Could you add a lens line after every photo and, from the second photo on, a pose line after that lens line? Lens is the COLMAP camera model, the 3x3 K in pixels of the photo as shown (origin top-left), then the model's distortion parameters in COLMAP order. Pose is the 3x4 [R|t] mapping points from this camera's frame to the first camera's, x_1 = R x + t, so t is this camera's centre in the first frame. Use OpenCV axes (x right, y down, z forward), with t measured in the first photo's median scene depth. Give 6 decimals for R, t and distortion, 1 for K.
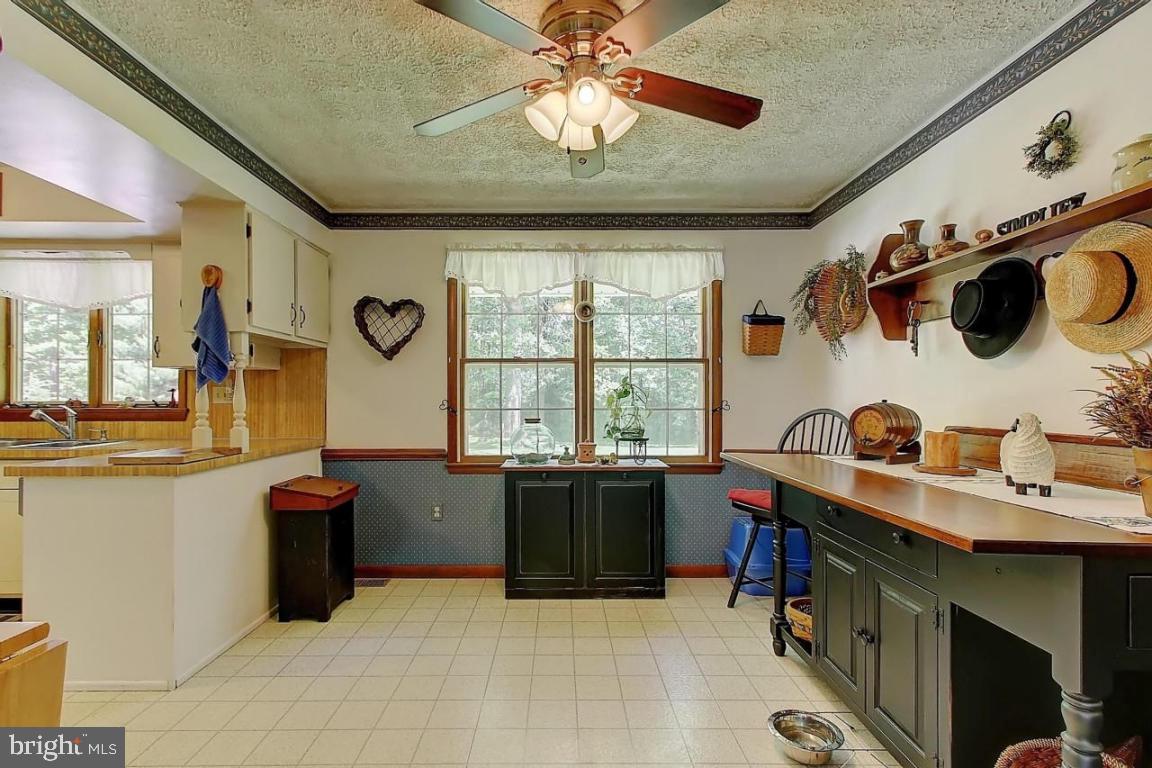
lens RADIAL K [[529.5, 0, 556.2], [0, 529.5, 396.1], [0, 0, 1]] dist [0.008639, -0.000122]
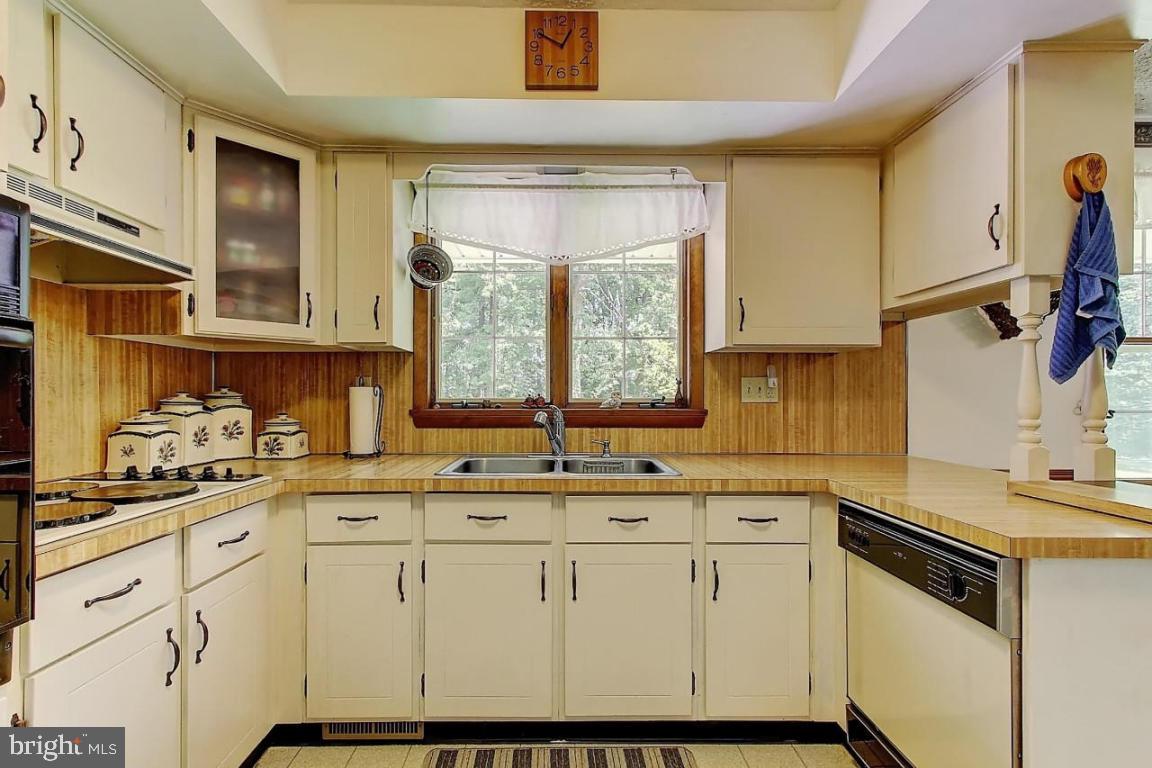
lens RADIAL K [[529.5, 0, 570.3], [0, 529.5, 395.0], [0, 0, 1]] dist [0.008639, -0.000122]
pose [[0.999932, 0.001760, 0.011508, -0.969574], [-0.001776, 0.999997, 0.001420, 0.004693], [-0.011505, -0.001440, 0.999933, 0.361745]]
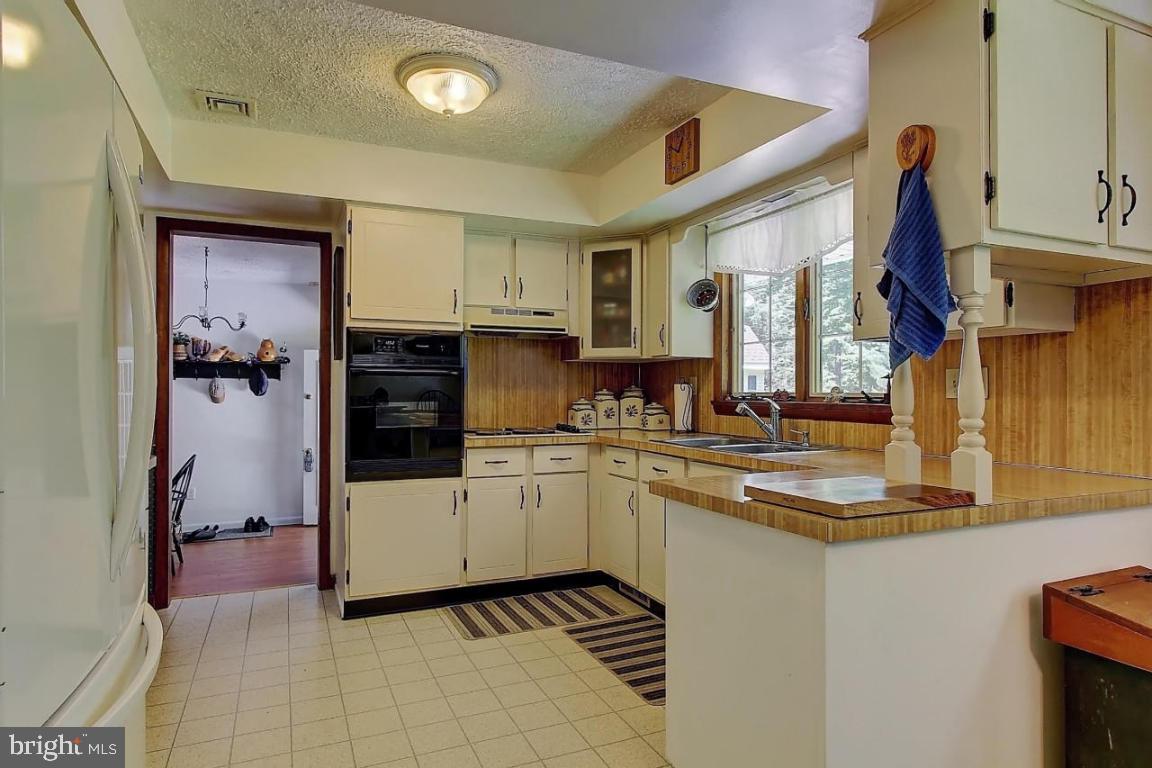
lens RADIAL K [[650.8, 0, 558.8], [0, 650.8, 387.3], [0, 0, 1]] dist [0.000644, 0.001154]
pose [[0.394039, -0.002330, -0.919091, -0.171151], [0.001429, 0.999997, -0.001922, 0.003528], [0.919092, -0.000556, 0.394042, 0.358793]]
